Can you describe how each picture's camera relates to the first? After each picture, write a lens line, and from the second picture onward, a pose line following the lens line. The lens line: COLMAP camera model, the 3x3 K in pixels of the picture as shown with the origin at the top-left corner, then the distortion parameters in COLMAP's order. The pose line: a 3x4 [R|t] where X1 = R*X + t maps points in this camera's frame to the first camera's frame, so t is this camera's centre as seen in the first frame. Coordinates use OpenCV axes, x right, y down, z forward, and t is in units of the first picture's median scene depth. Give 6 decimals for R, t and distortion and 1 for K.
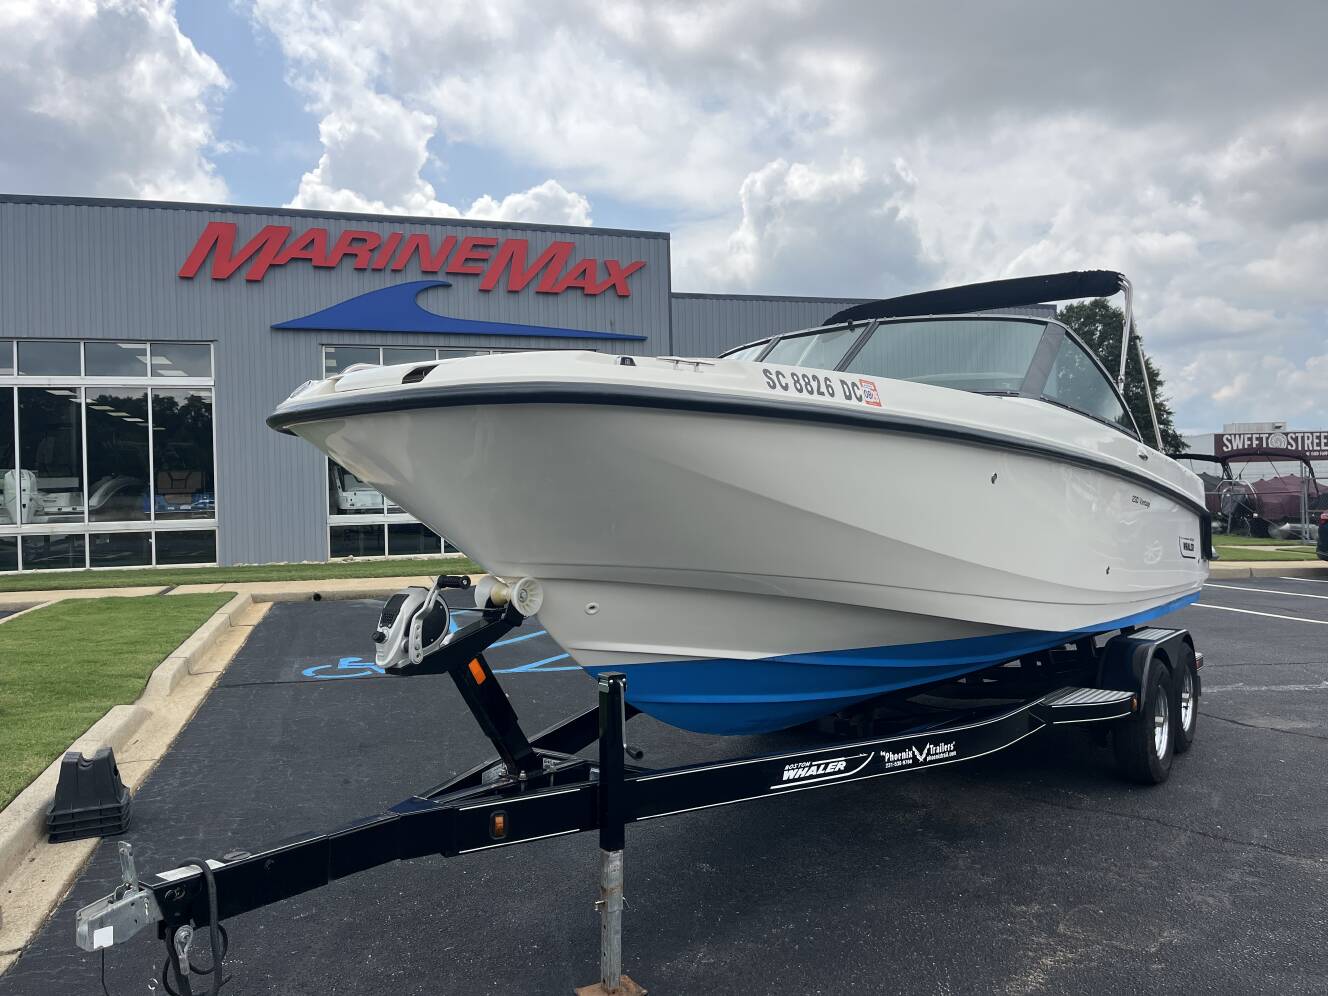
lens RADIAL K [[1011.9, 0, 672.2], [0, 1011.9, 488.8], [0, 0, 1]] dist [0.076991, -0.125323]
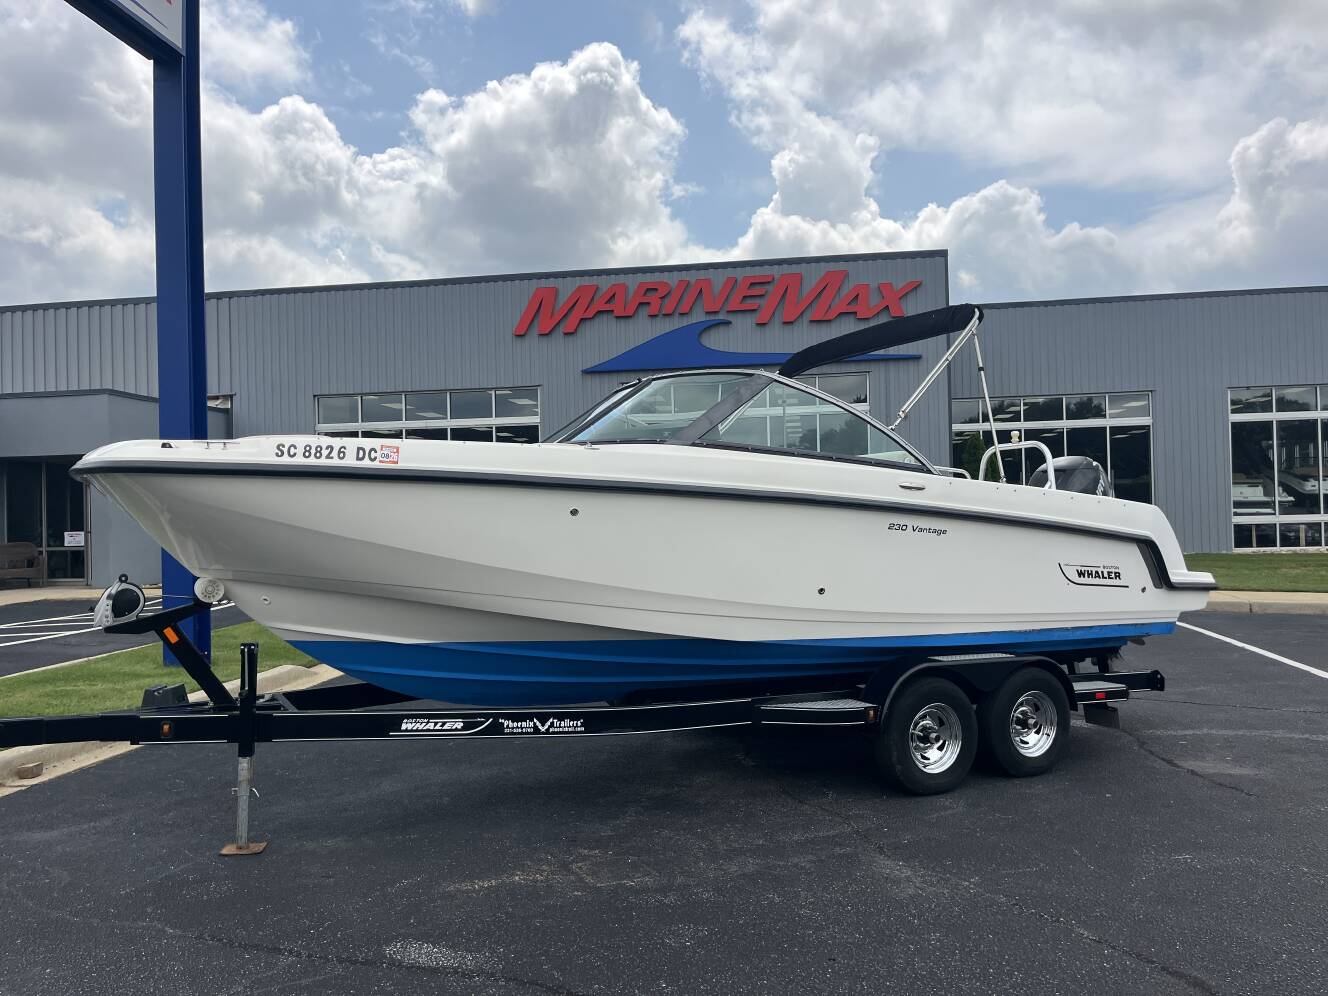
lens RADIAL K [[1036.1, 0, 664.0], [0, 1036.1, 498.0], [0, 0, 1]] dist [0.096050, -0.145981]
pose [[0.903507, -0.007401, -0.428509, 0.194873], [0.003396, 0.999943, -0.010108, -0.002870], [0.428559, 0.007678, 0.903481, -0.026387]]
